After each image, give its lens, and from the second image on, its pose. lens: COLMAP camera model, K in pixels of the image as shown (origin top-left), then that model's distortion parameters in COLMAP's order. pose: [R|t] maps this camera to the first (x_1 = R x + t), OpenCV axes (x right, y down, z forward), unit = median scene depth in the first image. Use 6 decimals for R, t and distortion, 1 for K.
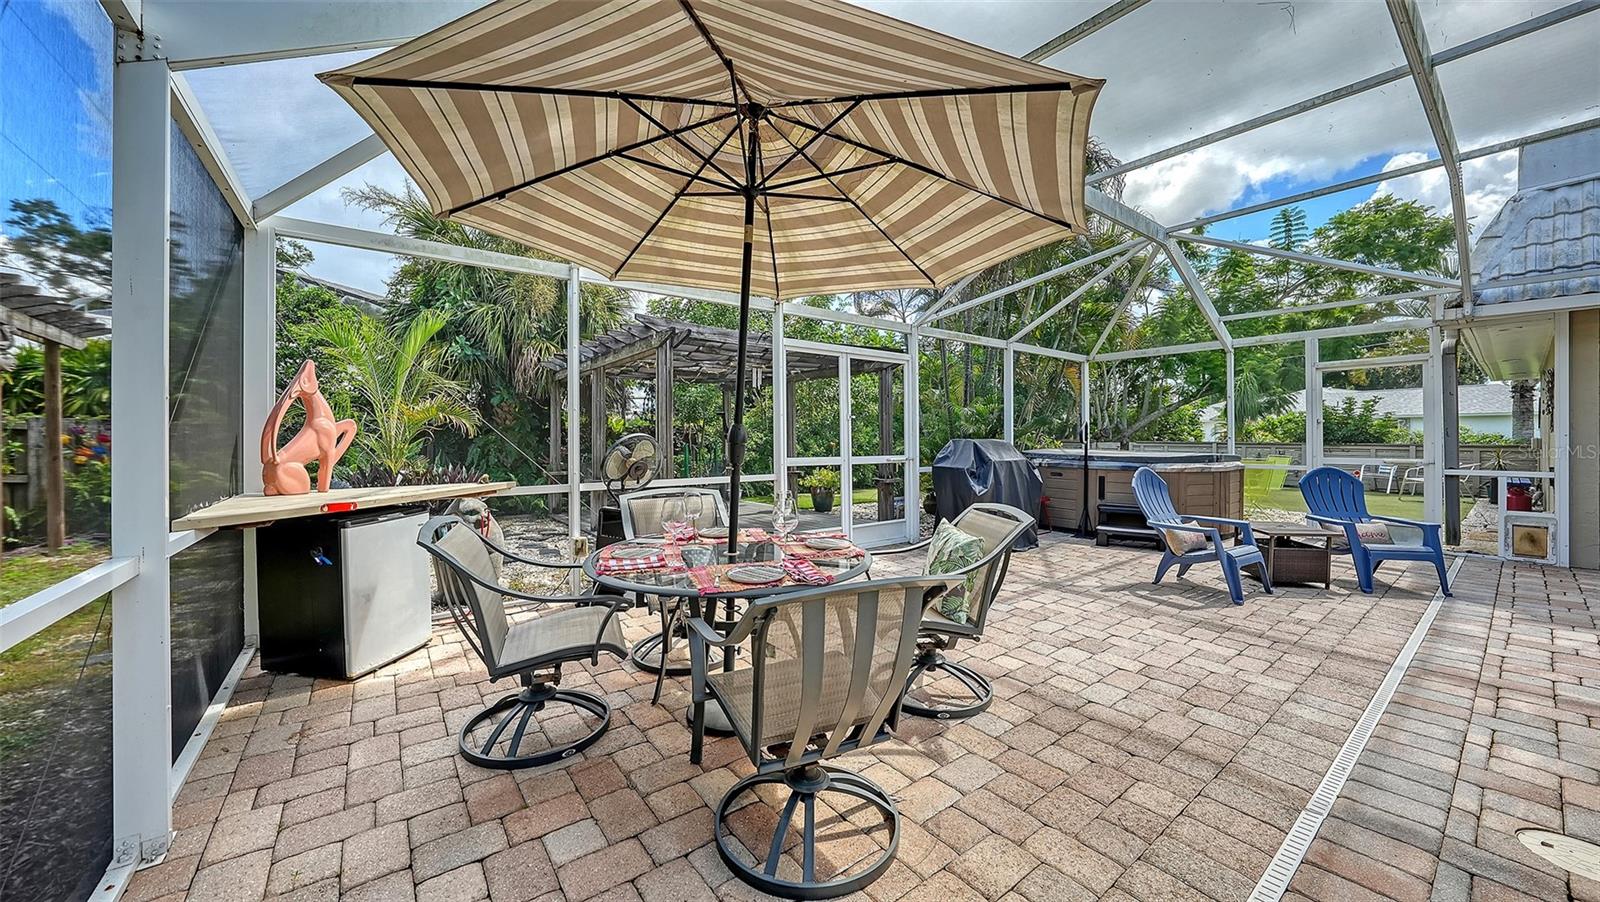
lens RADIAL K [[569.3, 0, 804.2], [0, 569.3, 446.5], [0, 0, 1]] dist [-0.001442, -0.000038]
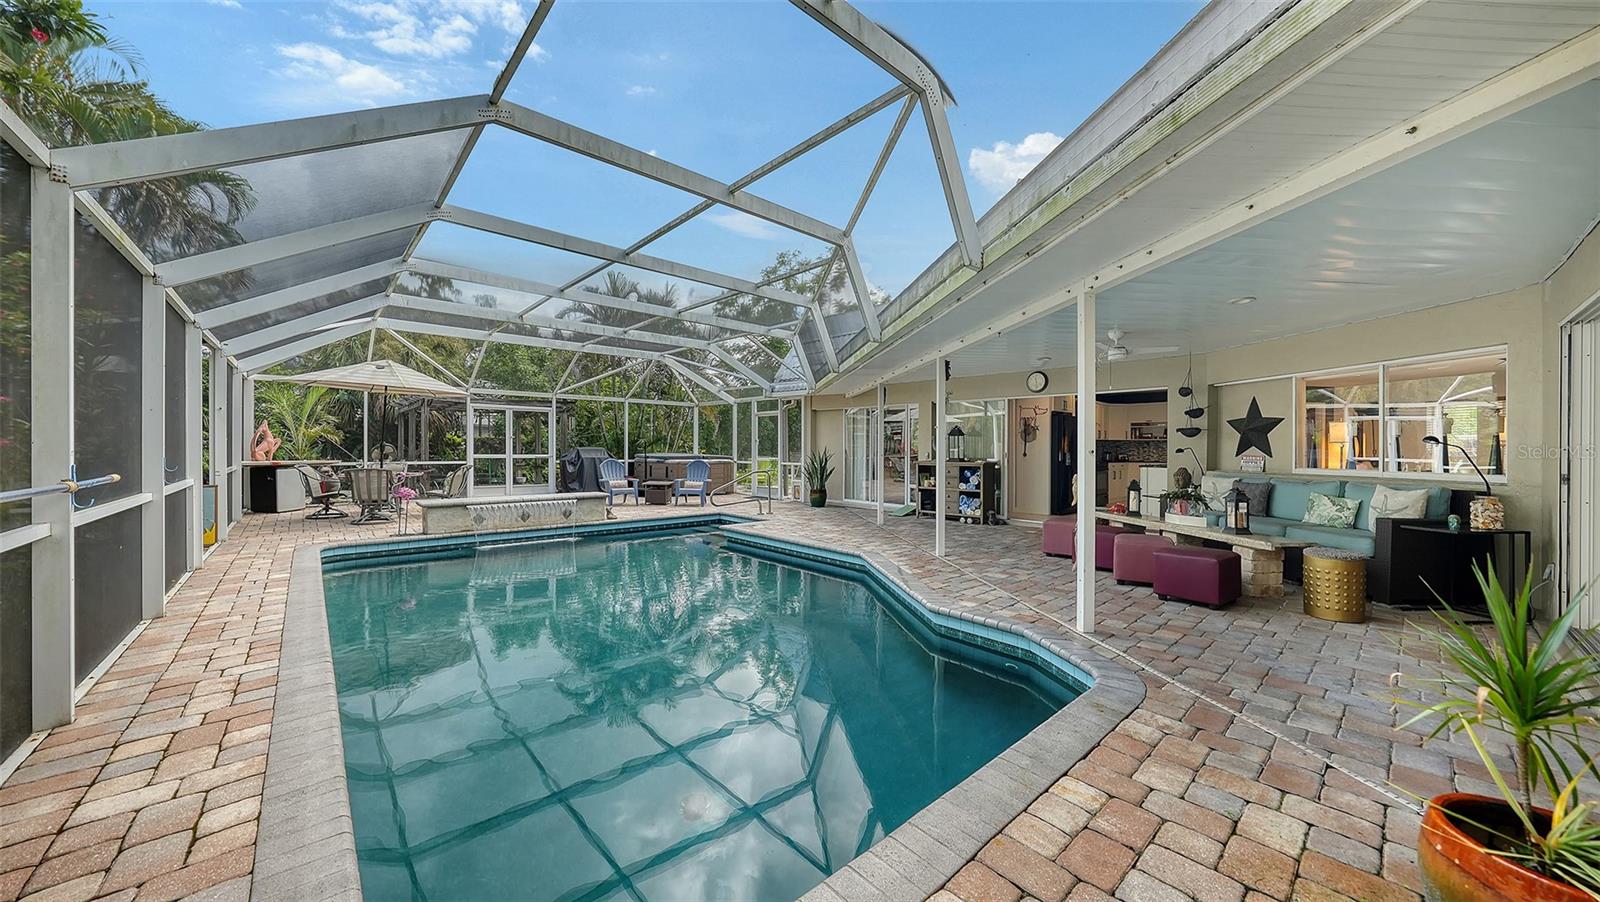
lens RADIAL K [[569.3, 0, 804.2], [0, 569.3, 446.5], [0, 0, 1]] dist [-0.001442, -0.000038]
pose [[0.996648, 0.003042, 0.081753, 1.915302], [-0.001934, 0.999905, -0.013621, 0.035959], [-0.081787, 0.013418, 0.996560, -2.465998]]
